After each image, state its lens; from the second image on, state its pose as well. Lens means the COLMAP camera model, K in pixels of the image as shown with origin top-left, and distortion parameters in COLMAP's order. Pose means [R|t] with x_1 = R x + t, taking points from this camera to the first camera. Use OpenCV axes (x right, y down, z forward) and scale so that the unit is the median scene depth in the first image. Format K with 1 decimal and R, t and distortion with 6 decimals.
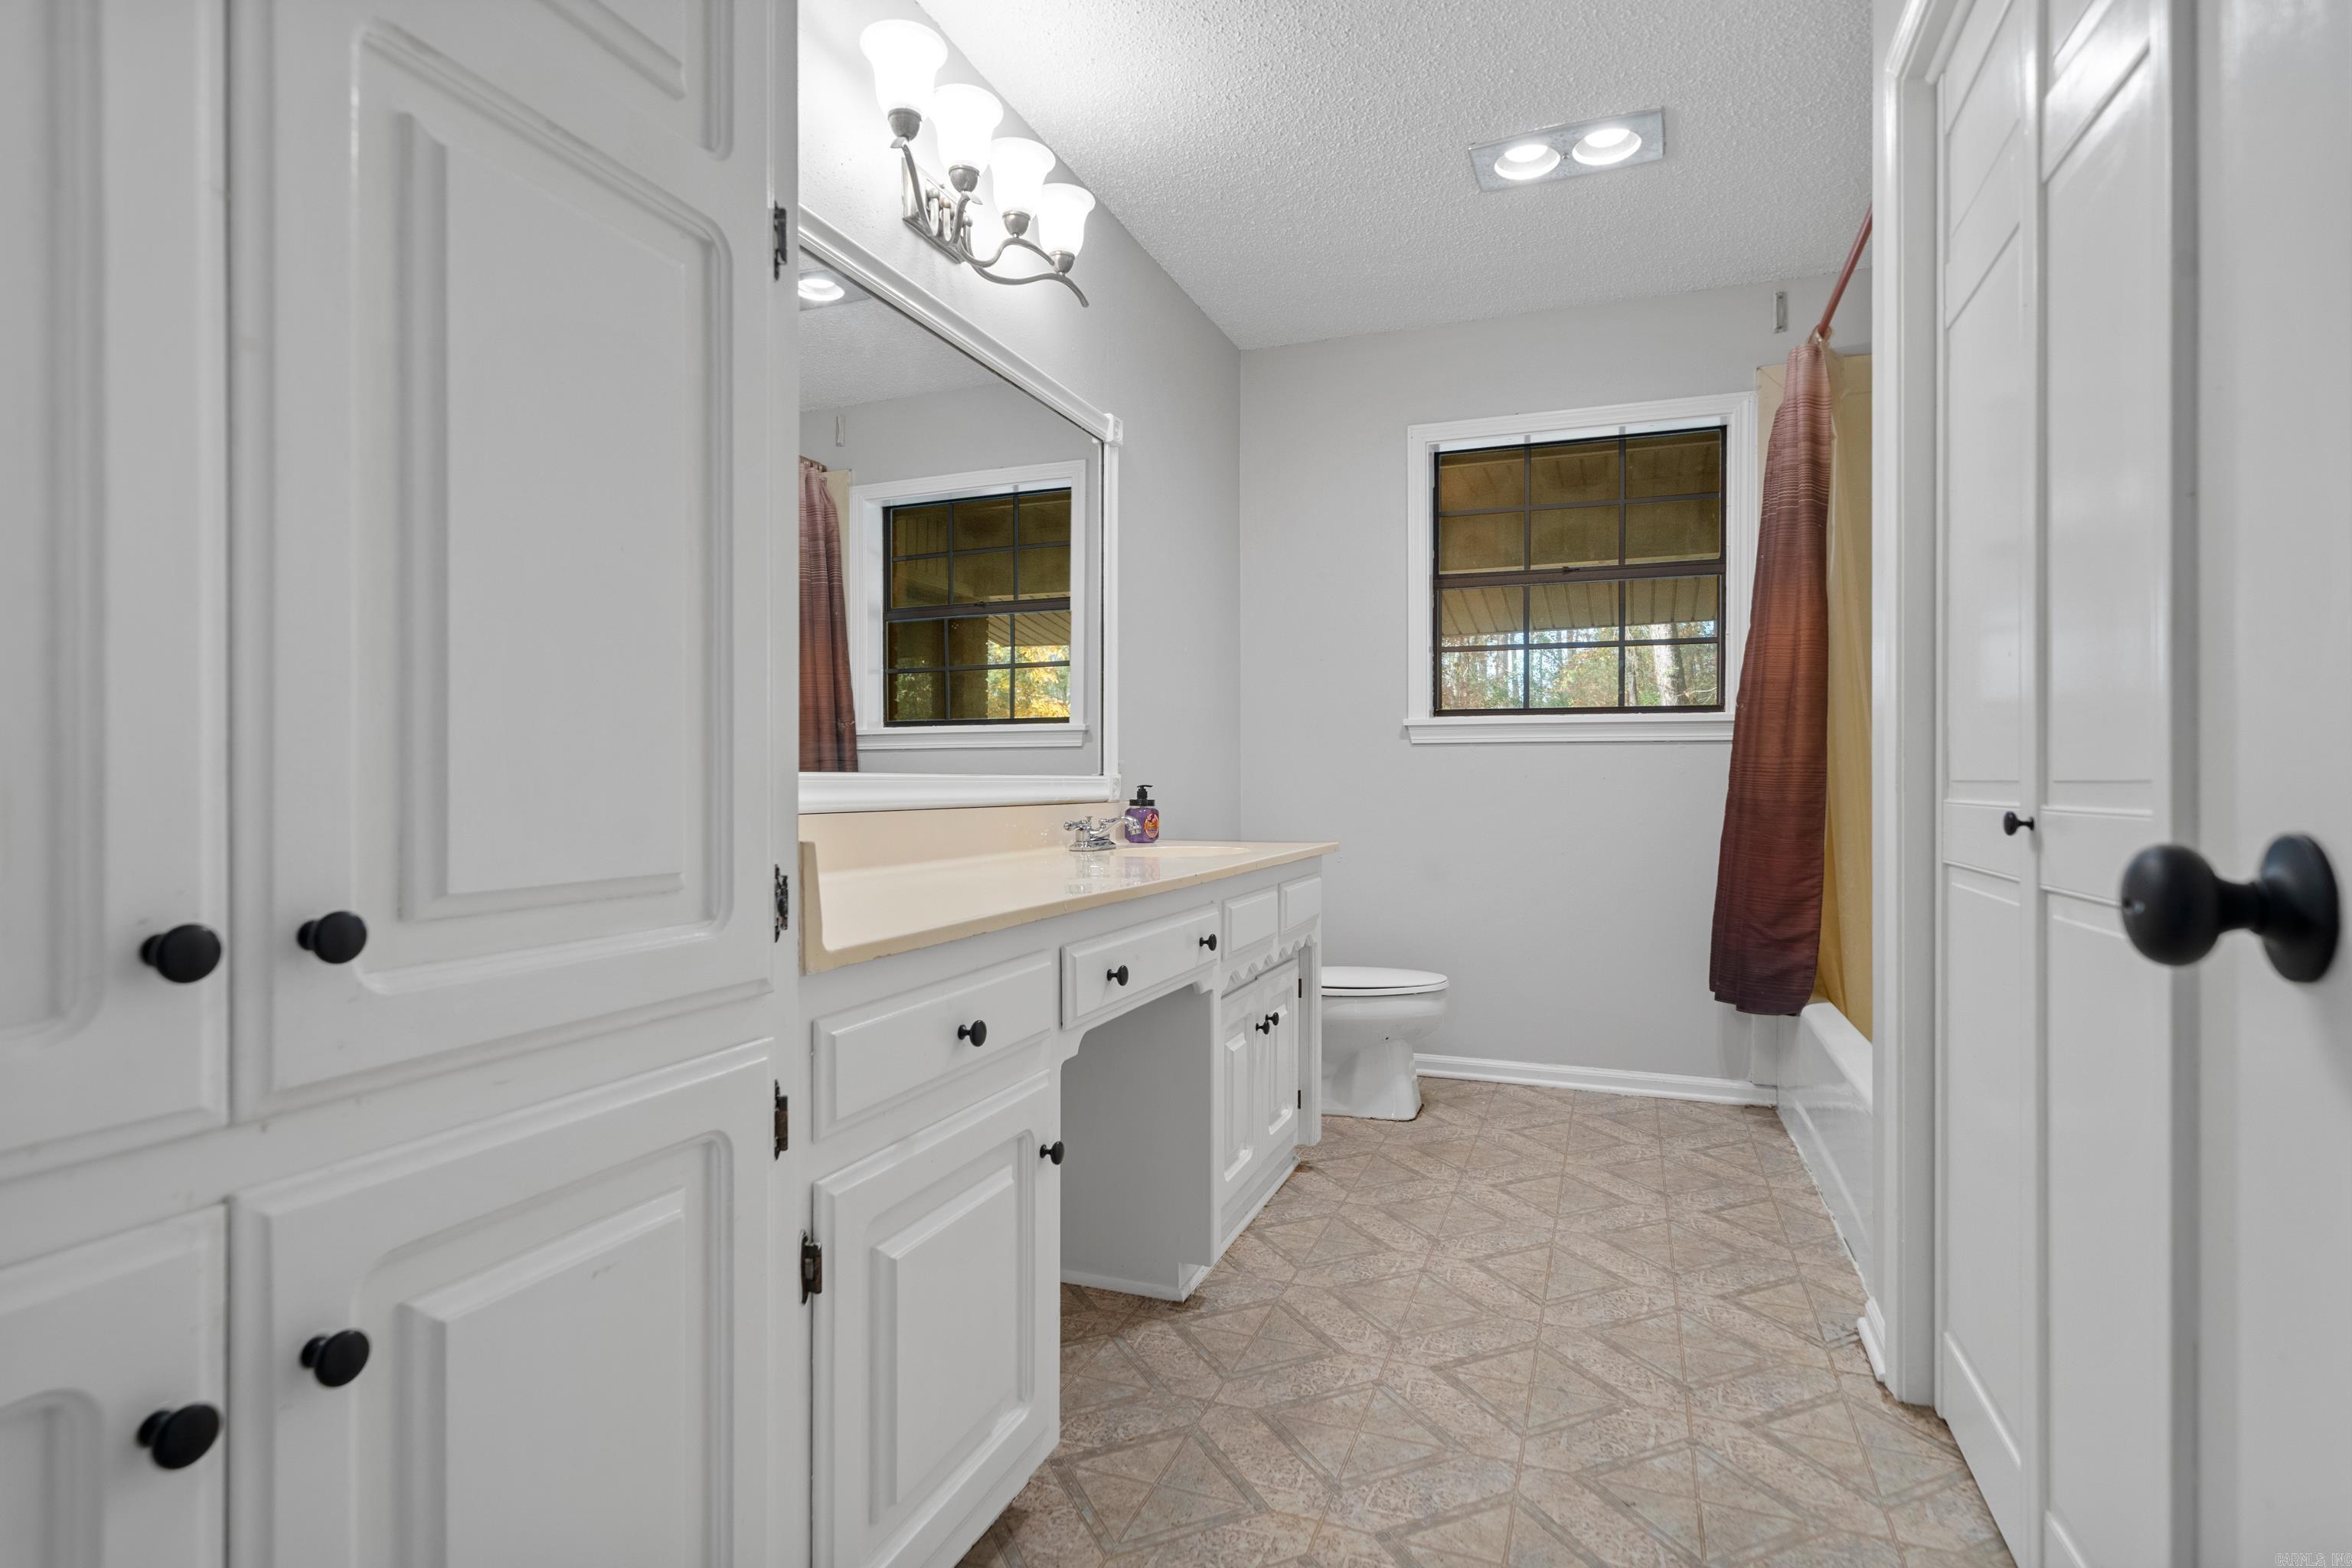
lens RADIAL K [[1175.0, 0, 1176.0], [0, 1175.0, 784.0], [0, 0, 1]] dist [0.001437, 0.000675]
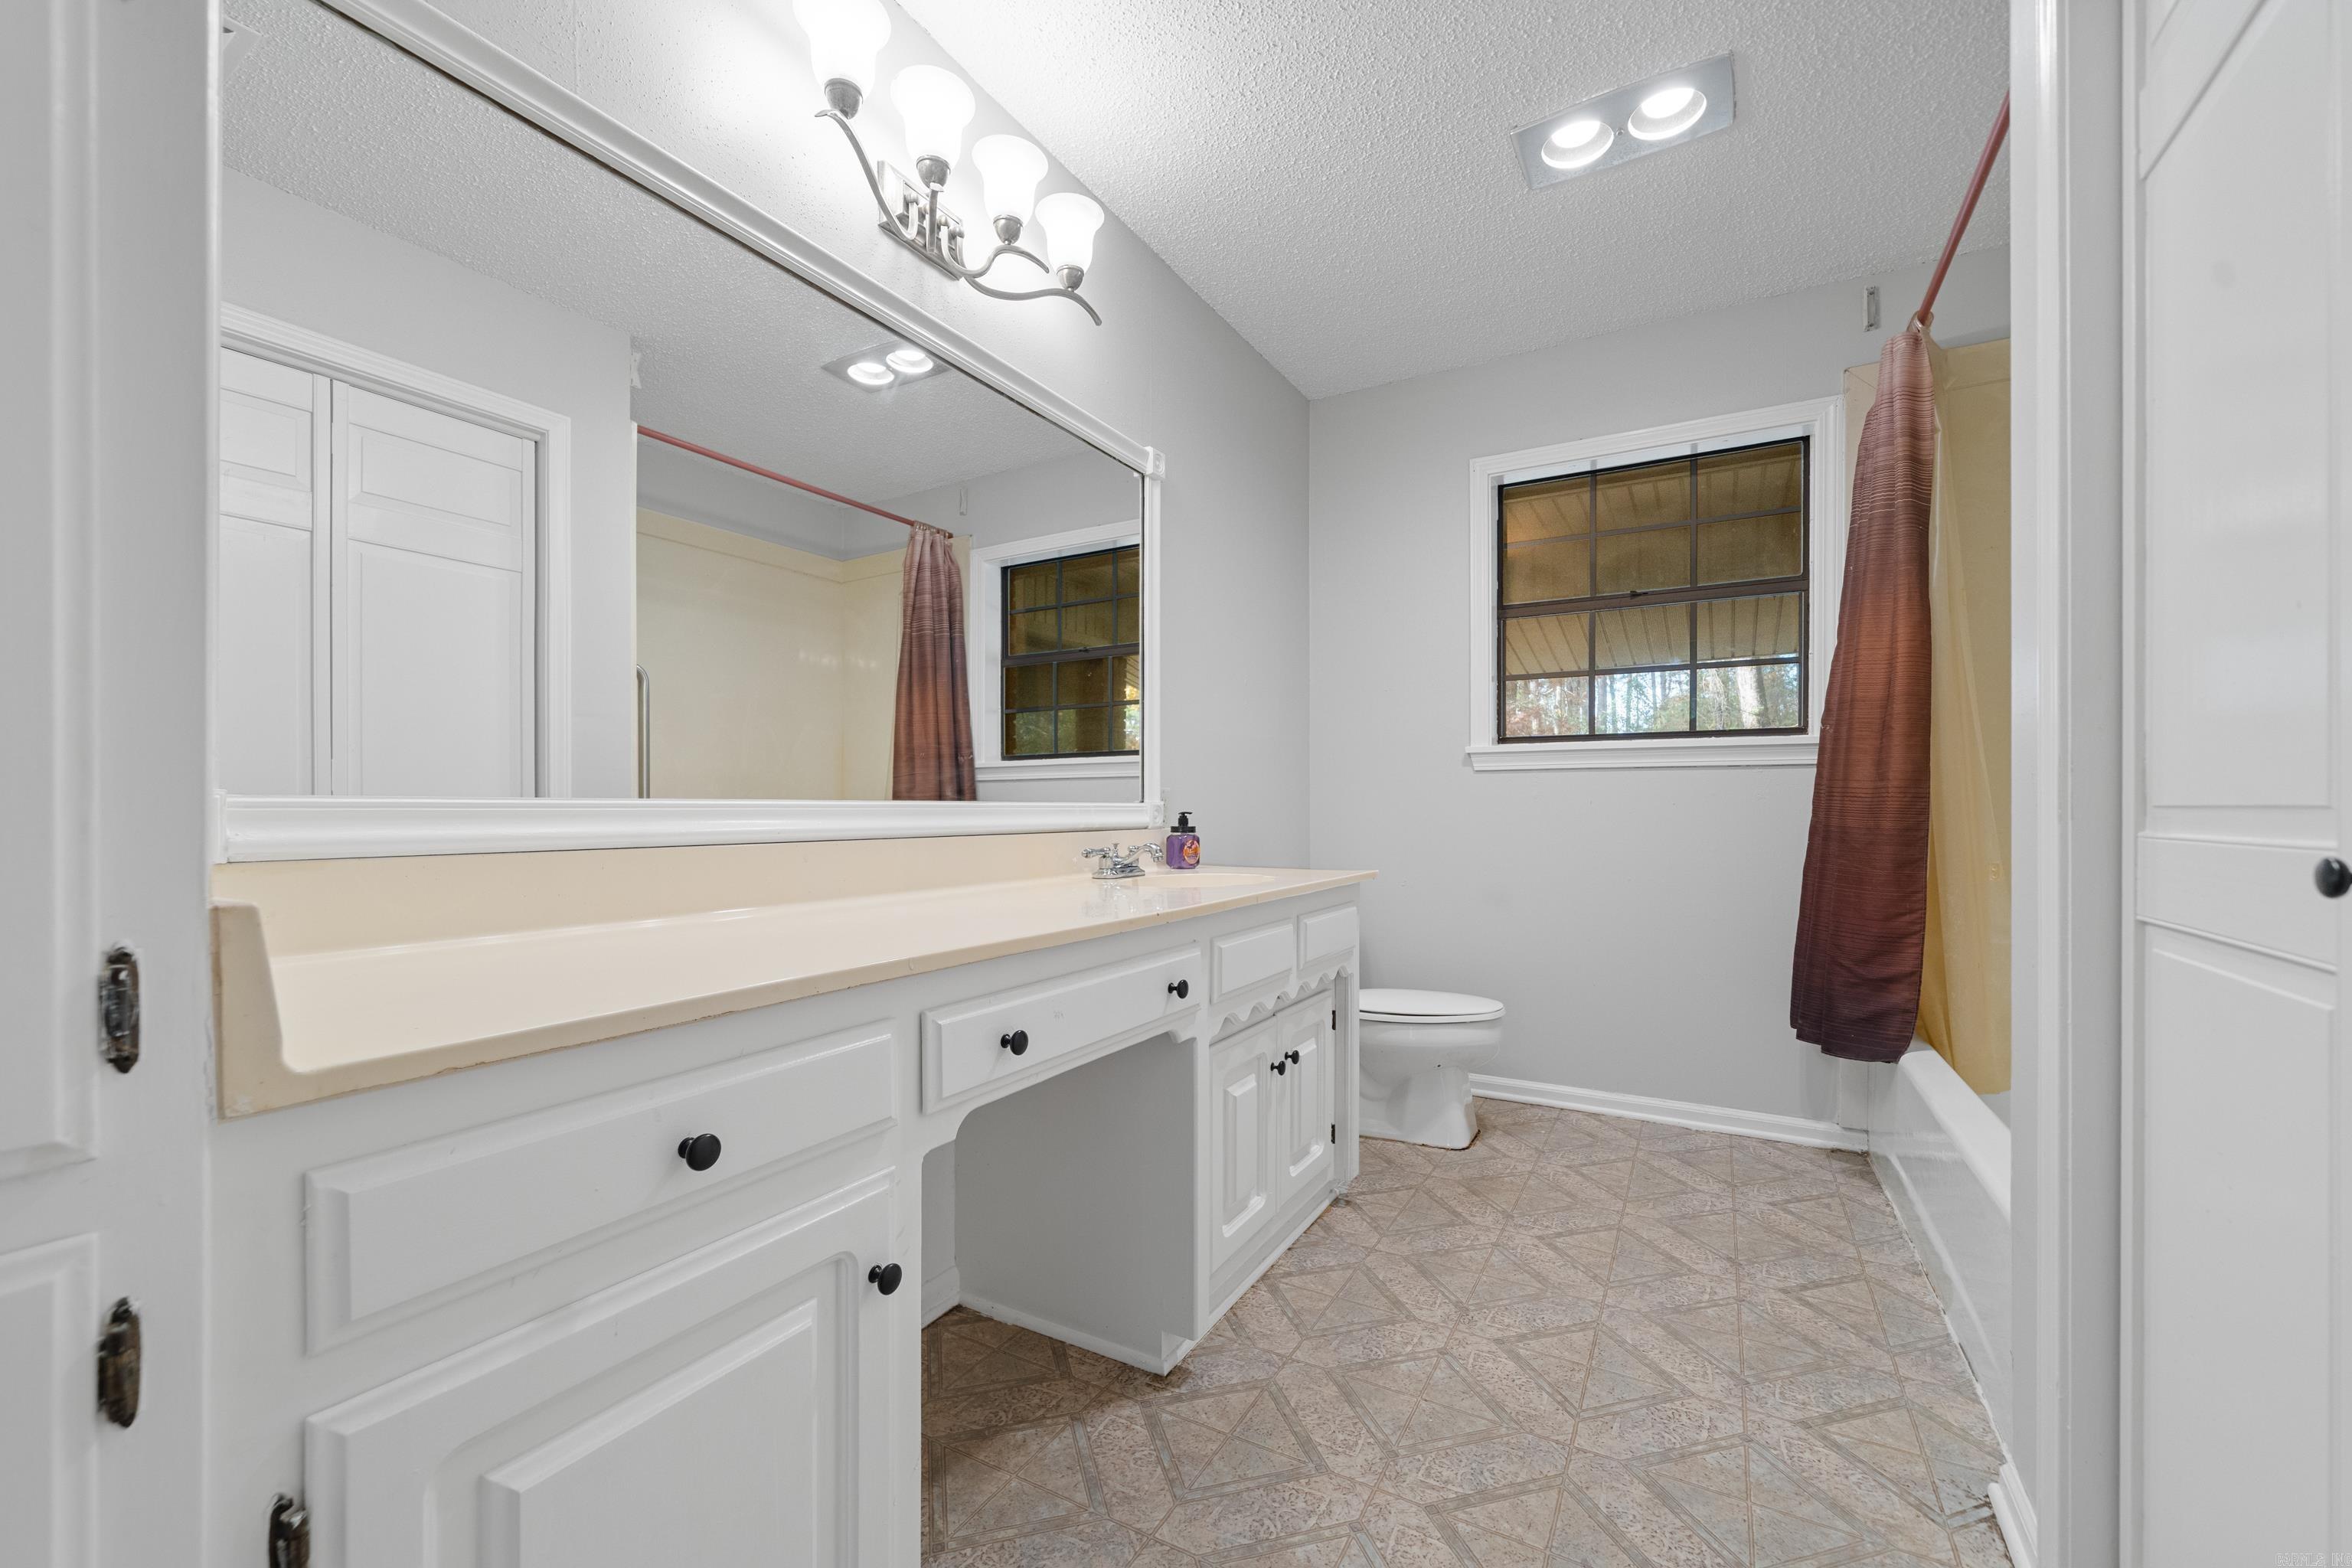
lens RADIAL K [[948.0, 0, 1175.7], [0, 948.0, 811.8], [0, 0, 1]] dist [-0.001153, -0.000611]
pose [[0.988521, -0.000945, -0.151082, 0.089342], [0.001262, 0.999997, 0.001999, -0.000760], [0.151080, -0.002167, 0.988519, 0.191575]]
